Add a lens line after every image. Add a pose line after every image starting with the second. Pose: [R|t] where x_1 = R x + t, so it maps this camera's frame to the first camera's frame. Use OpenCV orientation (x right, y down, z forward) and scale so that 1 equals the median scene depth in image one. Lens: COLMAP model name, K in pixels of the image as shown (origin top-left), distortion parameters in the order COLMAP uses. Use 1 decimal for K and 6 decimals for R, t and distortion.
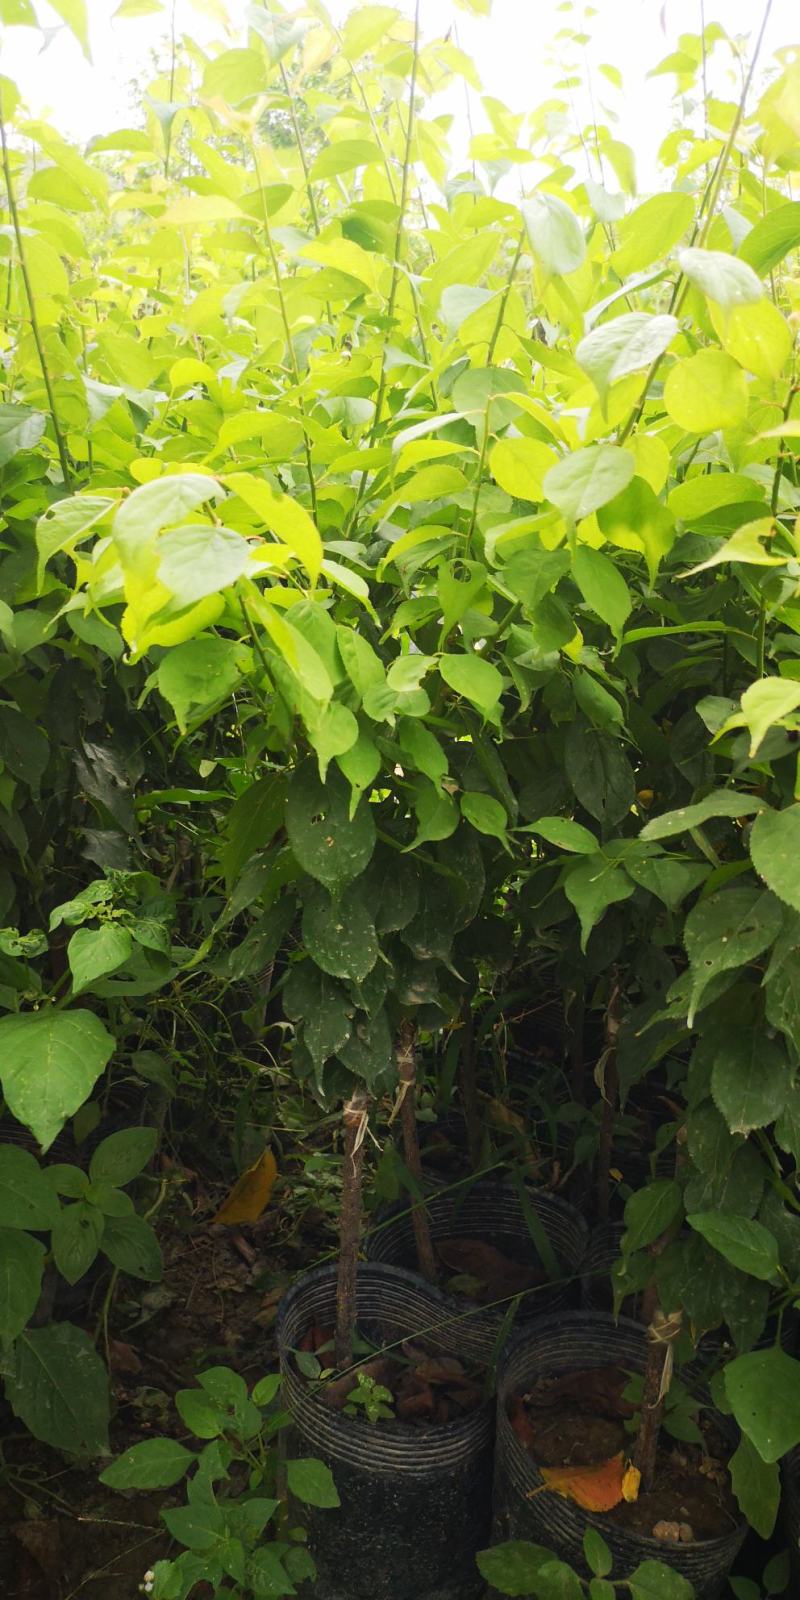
lens RADIAL K [[1312.9, 0, 400.0], [0, 1312.9, 800.0], [0, 0, 1]] dist [0.109199, -0.110814]
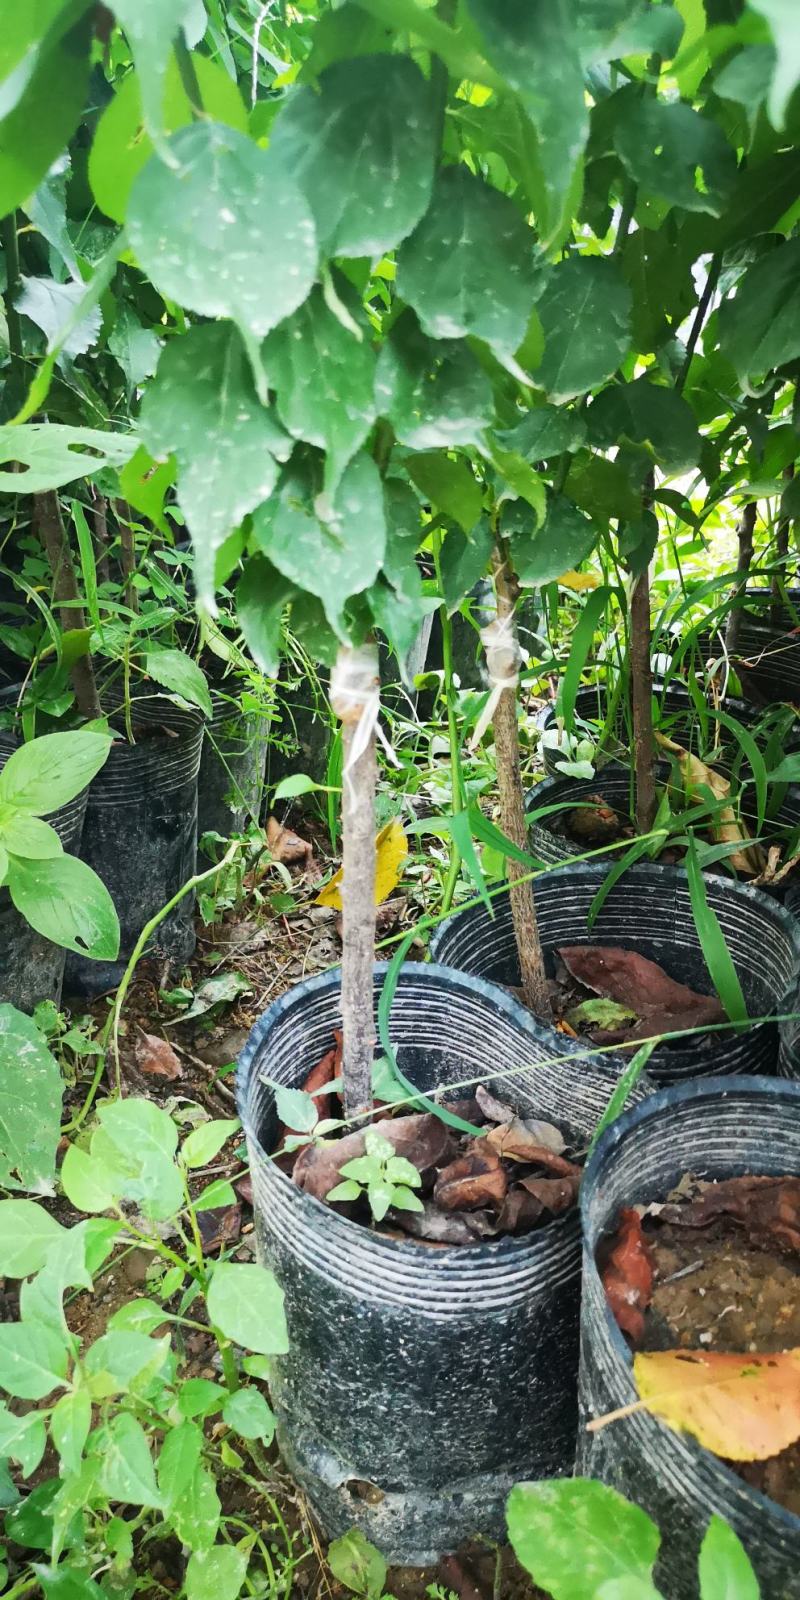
lens RADIAL K [[1312.9, 0, 400.0], [0, 1312.9, 800.0], [0, 0, 1]] dist [0.109199, -0.110814]
pose [[0.975903, 0.064345, -0.208502, 0.091235], [-0.020926, 0.978727, 0.204096, 0.155676], [0.217199, -0.194815, 0.956489, 0.446553]]
